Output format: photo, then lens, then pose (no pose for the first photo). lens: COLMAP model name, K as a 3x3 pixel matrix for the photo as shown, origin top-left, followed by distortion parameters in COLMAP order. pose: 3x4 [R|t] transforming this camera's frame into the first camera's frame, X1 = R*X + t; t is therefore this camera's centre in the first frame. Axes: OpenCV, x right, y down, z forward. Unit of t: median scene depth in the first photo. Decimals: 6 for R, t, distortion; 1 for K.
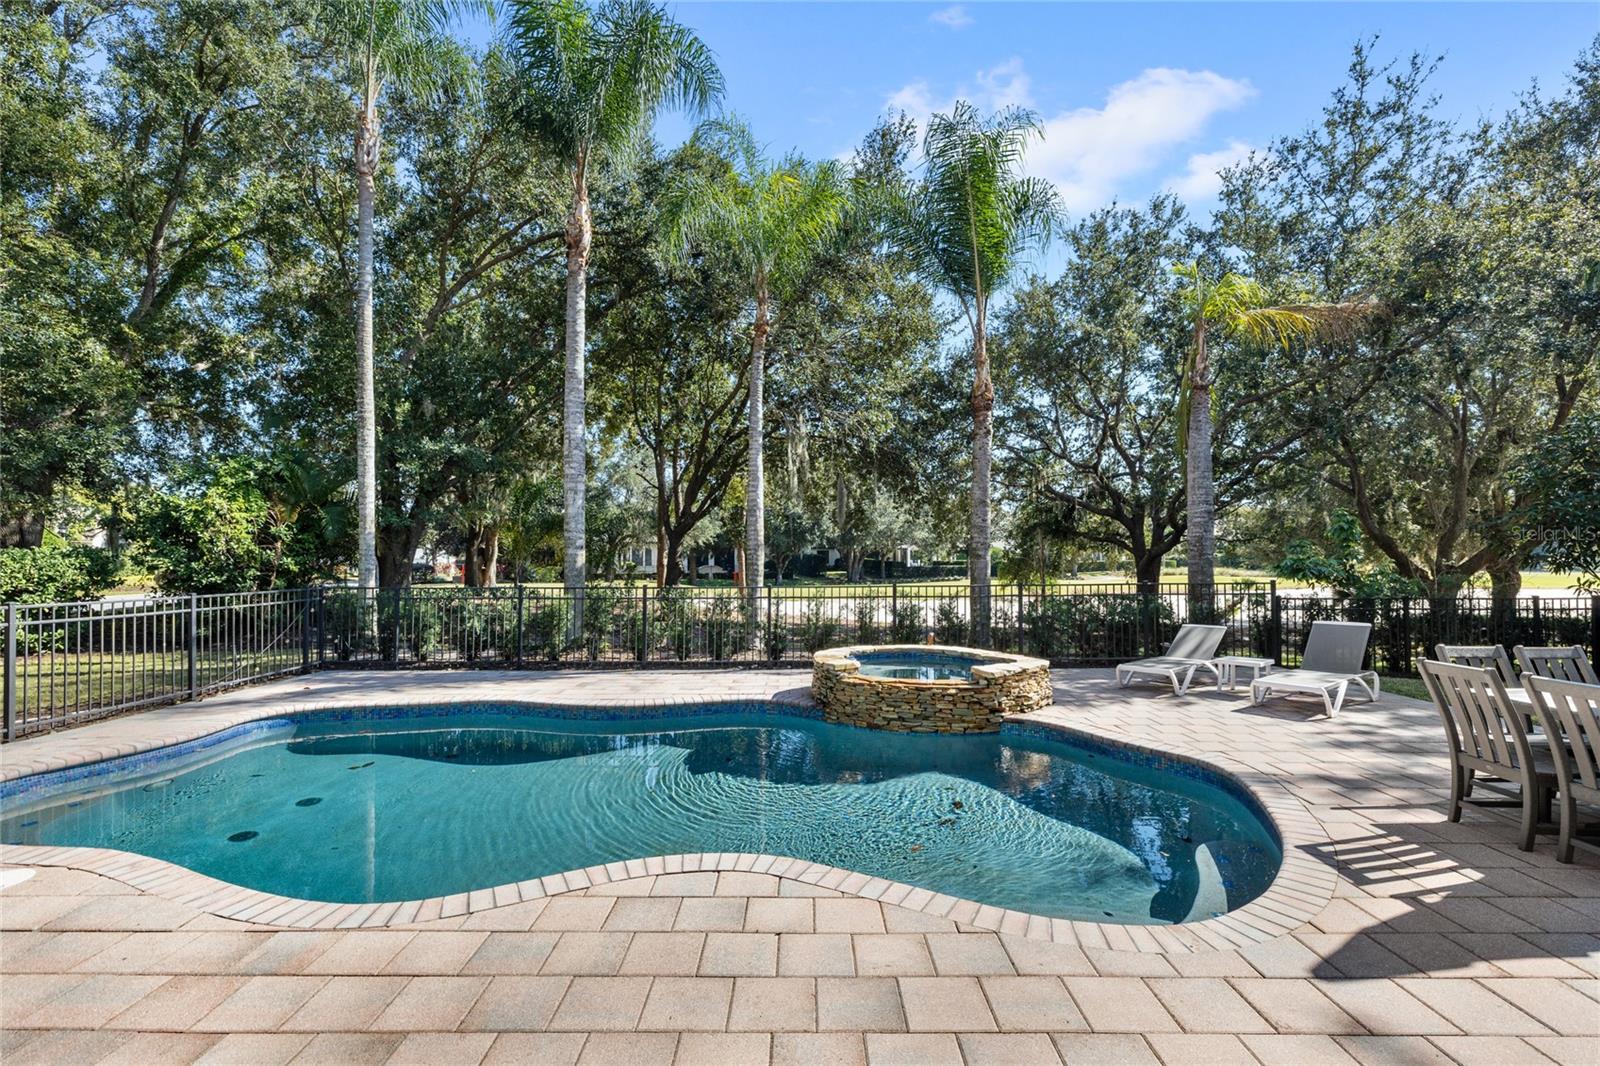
lens RADIAL K [[674.9, 0, 800.0], [0, 674.9, 533.0], [0, 0, 1]] dist [0.000854, 0.000464]
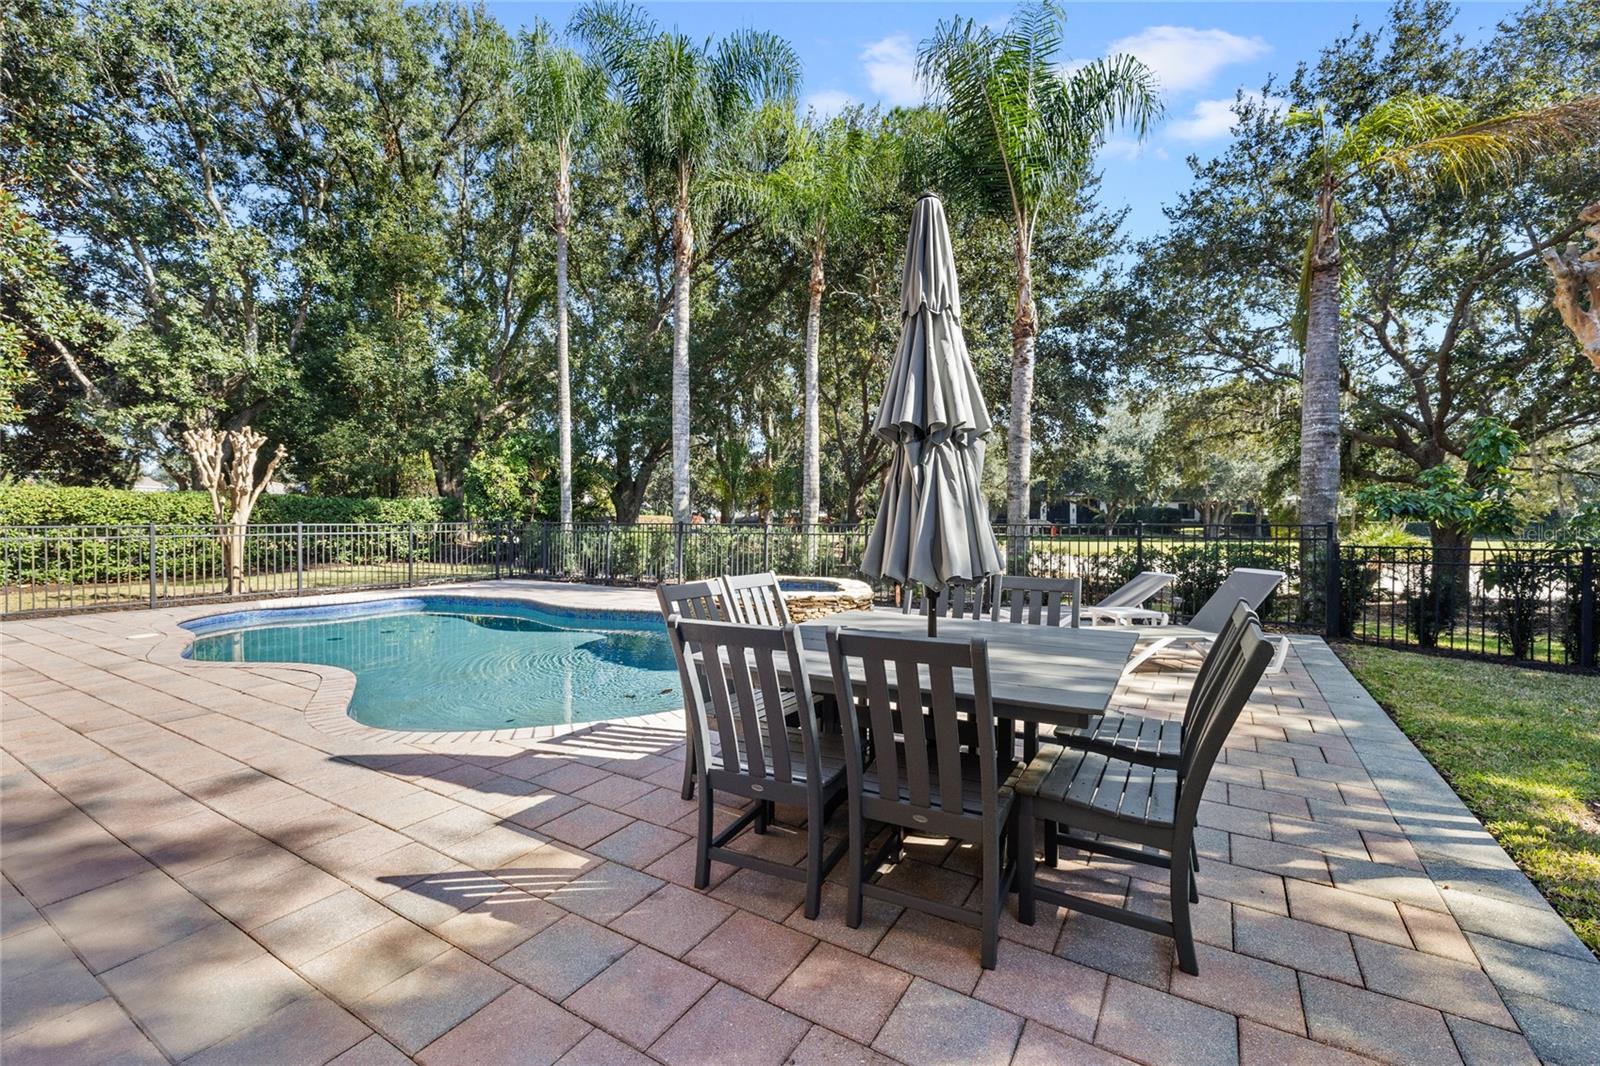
lens RADIAL K [[674.9, 0, 800.0], [0, 674.9, 533.0], [0, 0, 1]] dist [0.000854, 0.000464]
pose [[0.853728, 0.013602, -0.520541, 0.542676], [0.019395, 0.998134, 0.057892, 0.029396], [0.520357, -0.059520, 0.851872, 0.076559]]
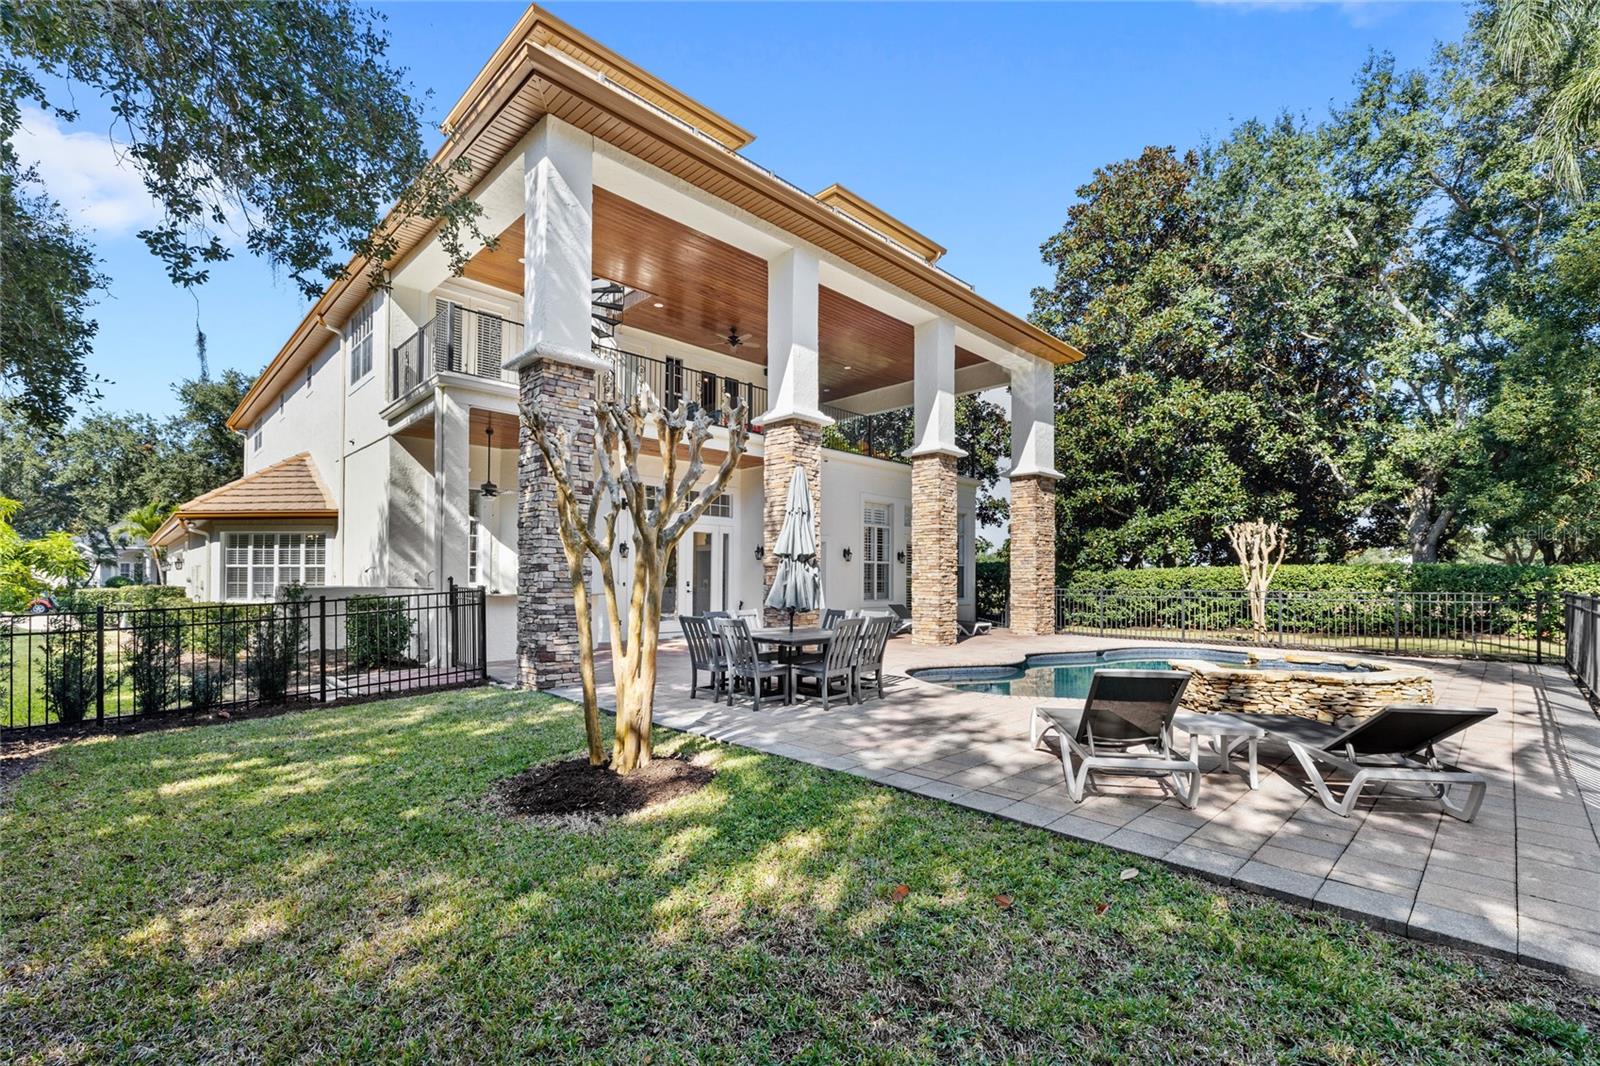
lens RADIAL K [[700.1, 0, 795.4], [0, 700.1, 576.5], [0, 0, 1]] dist [0.002220, 0.000304]
pose [[-0.707169, -0.005337, -0.707025, 0.978842], [0.026894, 0.999045, -0.034440, 0.053564], [0.706533, -0.043369, -0.706350, 0.859872]]
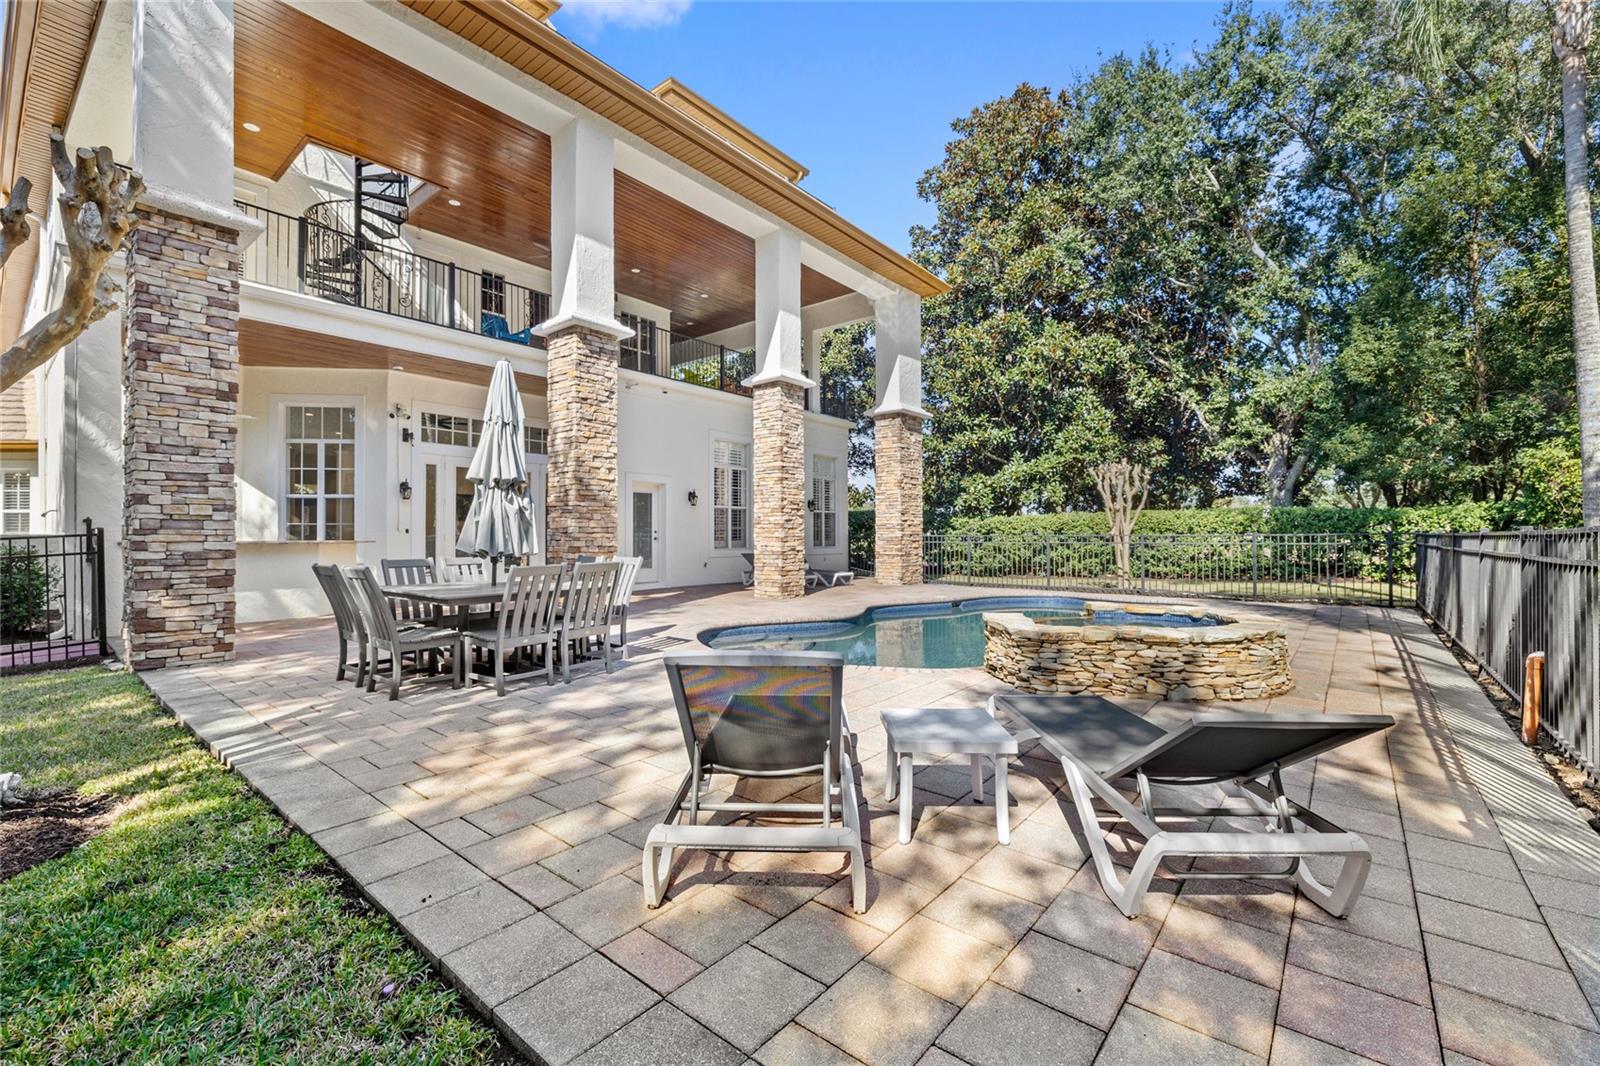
lens RADIAL K [[674.9, 0, 800.0], [0, 674.9, 533.0], [0, 0, 1]] dist [0.000854, 0.000464]
pose [[-0.626629, 0.000241, -0.779318, 0.713002], [0.035806, 0.998953, -0.028482, 0.069808], [0.778495, -0.045752, -0.625982, 0.849708]]
